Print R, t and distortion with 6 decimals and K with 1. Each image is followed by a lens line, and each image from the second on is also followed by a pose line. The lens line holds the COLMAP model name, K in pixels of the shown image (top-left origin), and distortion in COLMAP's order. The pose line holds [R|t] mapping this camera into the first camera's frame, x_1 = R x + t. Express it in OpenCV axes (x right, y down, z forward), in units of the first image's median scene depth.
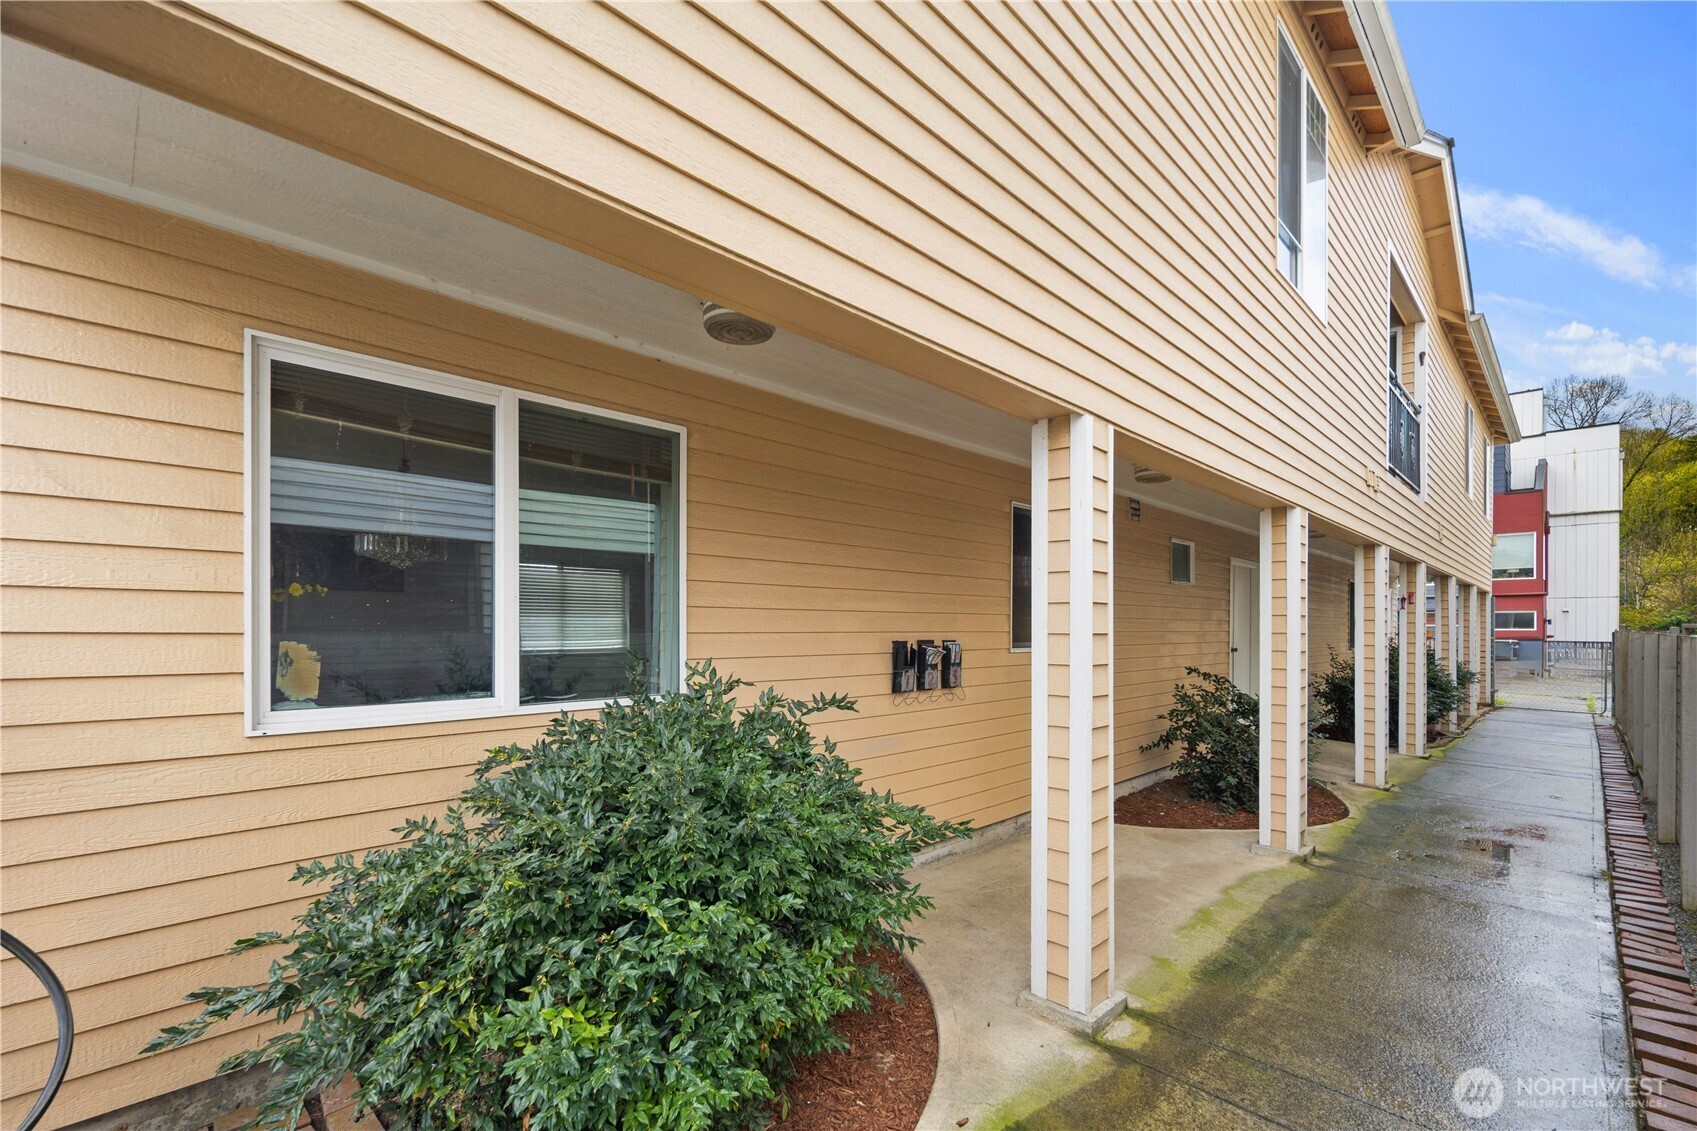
lens RADIAL K [[735.9, 0, 859.3], [0, 735.9, 632.1], [0, 0, 1]] dist [0.002297, 0.000121]
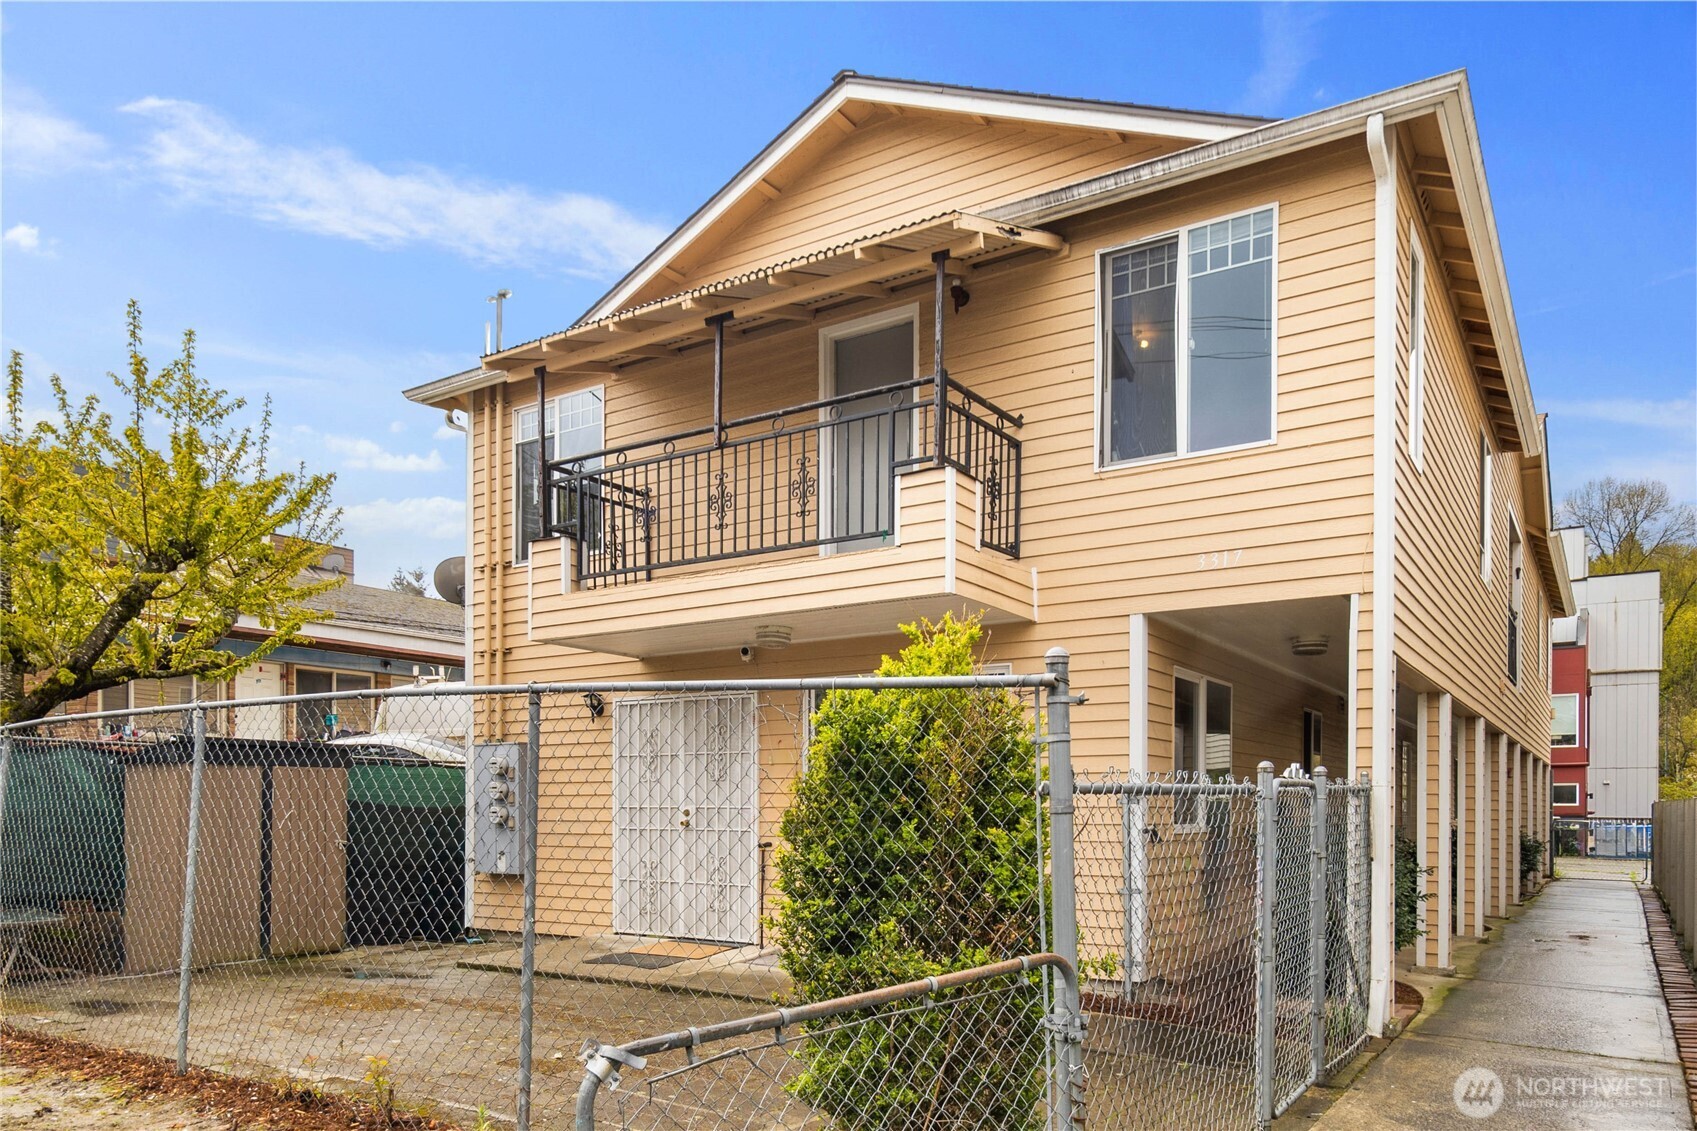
lens RADIAL K [[1173.2, 0, 855.5], [0, 1173.2, 813.8], [0, 0, 1]] dist [0.003251, 0.004892]
pose [[0.979897, 0.001309, 0.199499, -0.202276], [-0.001822, 0.999995, 0.002388, 0.005215], [-0.199495, -0.002703, 0.979895, -0.197985]]
